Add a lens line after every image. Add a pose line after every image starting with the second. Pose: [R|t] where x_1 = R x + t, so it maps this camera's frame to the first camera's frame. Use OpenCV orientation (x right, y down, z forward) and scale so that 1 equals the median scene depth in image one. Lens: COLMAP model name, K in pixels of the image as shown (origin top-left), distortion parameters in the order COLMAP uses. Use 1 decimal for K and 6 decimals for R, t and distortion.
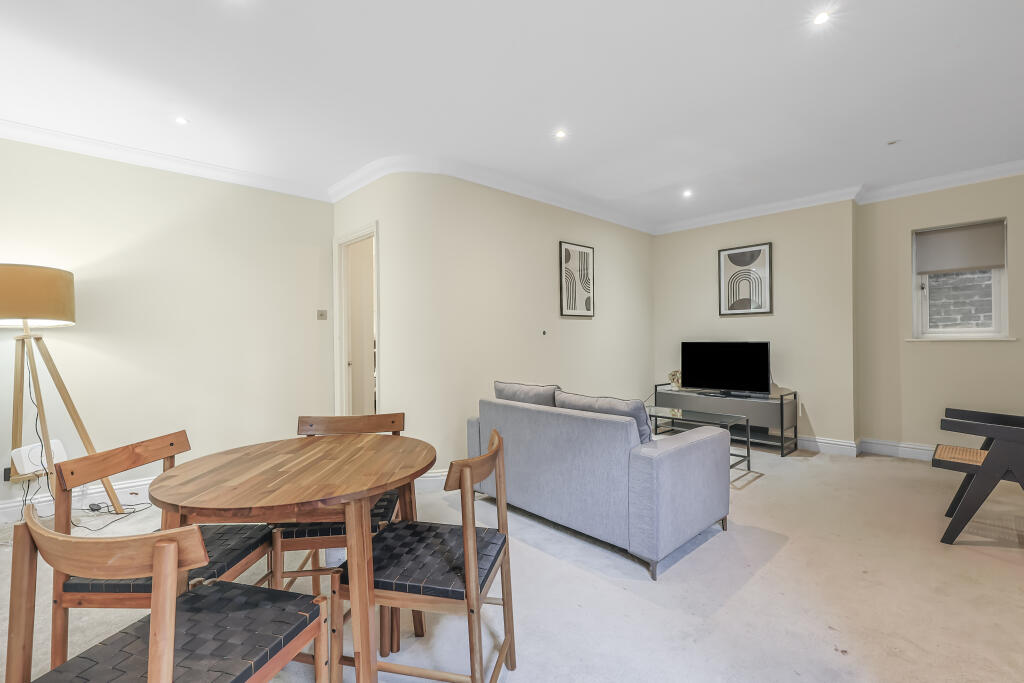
lens RADIAL K [[435.6, 0, 515.2], [0, 435.6, 335.6], [0, 0, 1]] dist [-0.001554, -0.000764]
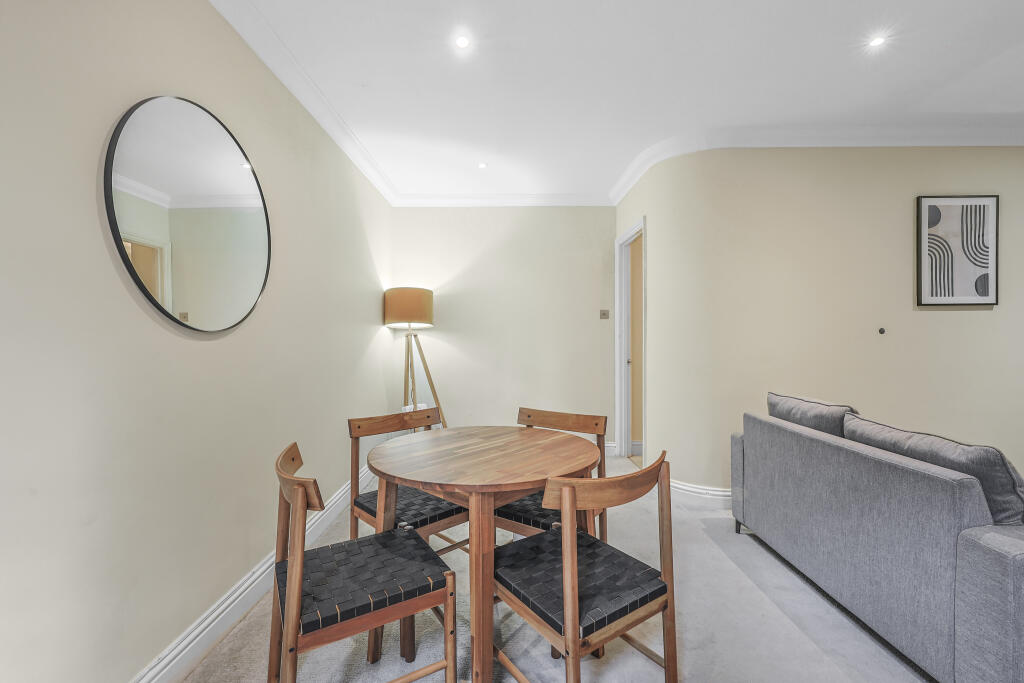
lens RADIAL K [[435.6, 0, 515.2], [0, 435.6, 335.6], [0, 0, 1]] dist [-0.001554, -0.000764]
pose [[0.736222, 0.006270, -0.676711, 0.167733], [-0.002244, 0.999974, 0.006824, -0.003729], [0.676737, -0.003505, 0.736217, 0.116938]]
